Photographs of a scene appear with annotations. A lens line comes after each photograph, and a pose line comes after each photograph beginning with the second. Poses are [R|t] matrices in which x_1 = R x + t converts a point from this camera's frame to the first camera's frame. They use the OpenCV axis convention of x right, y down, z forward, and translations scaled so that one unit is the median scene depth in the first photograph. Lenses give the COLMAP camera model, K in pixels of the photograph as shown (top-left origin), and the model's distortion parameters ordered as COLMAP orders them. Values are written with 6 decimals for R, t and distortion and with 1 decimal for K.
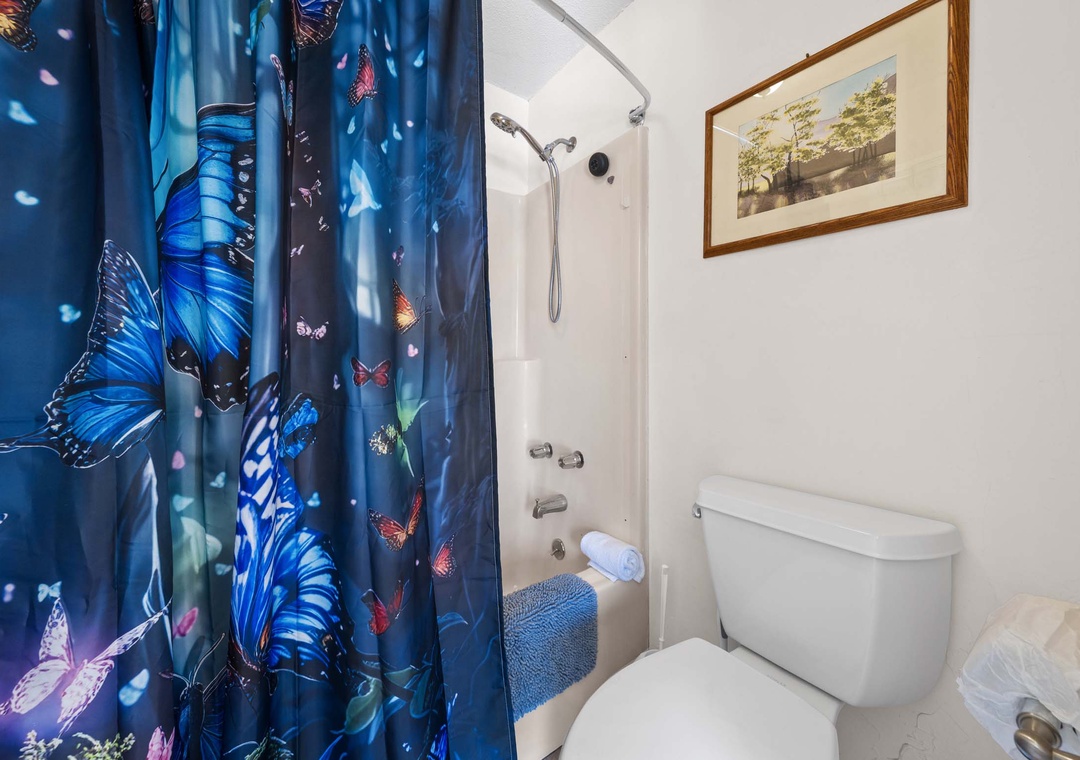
lens RADIAL K [[447.4, 0, 541.5], [0, 447.4, 362.8], [0, 0, 1]] dist [-0.000838, -0.000132]
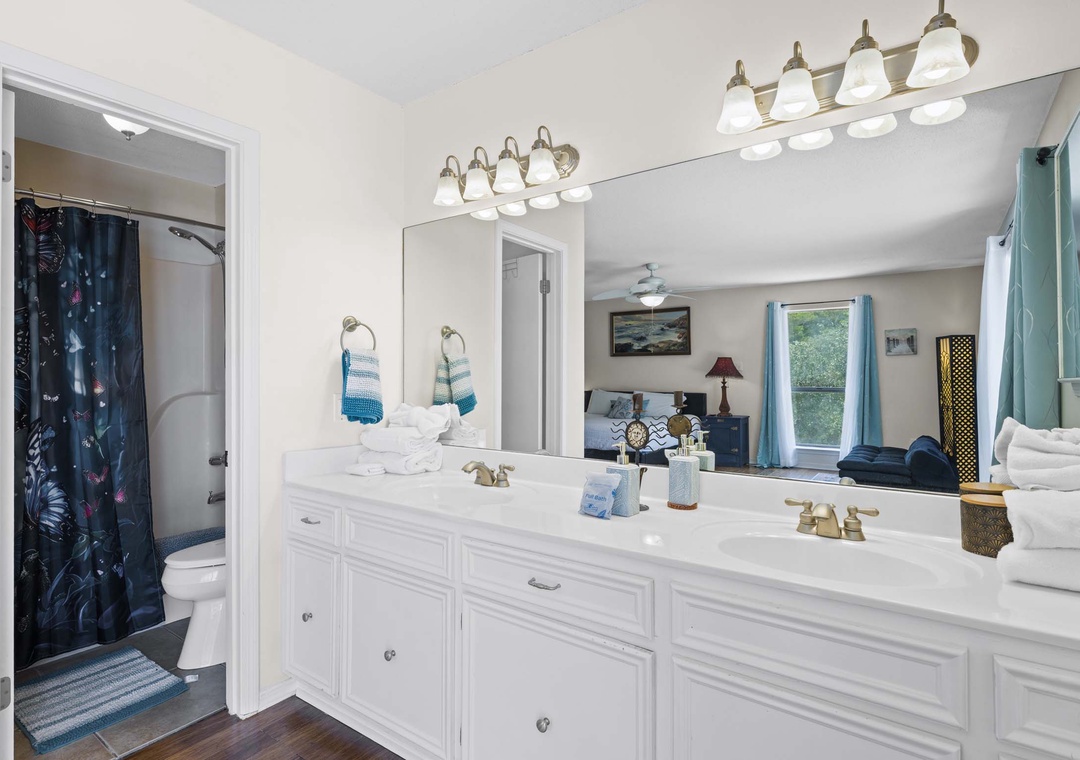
lens RADIAL K [[584.1, 0, 540.0], [0, 584.1, 380.0], [0, 0, 1]] dist [-0.000285, -0.000054]
pose [[0.944669, -0.014178, 0.327718, 0.937555], [0.010169, 0.999851, 0.013944, -0.187894], [-0.327867, -0.009840, 0.944673, -2.820196]]
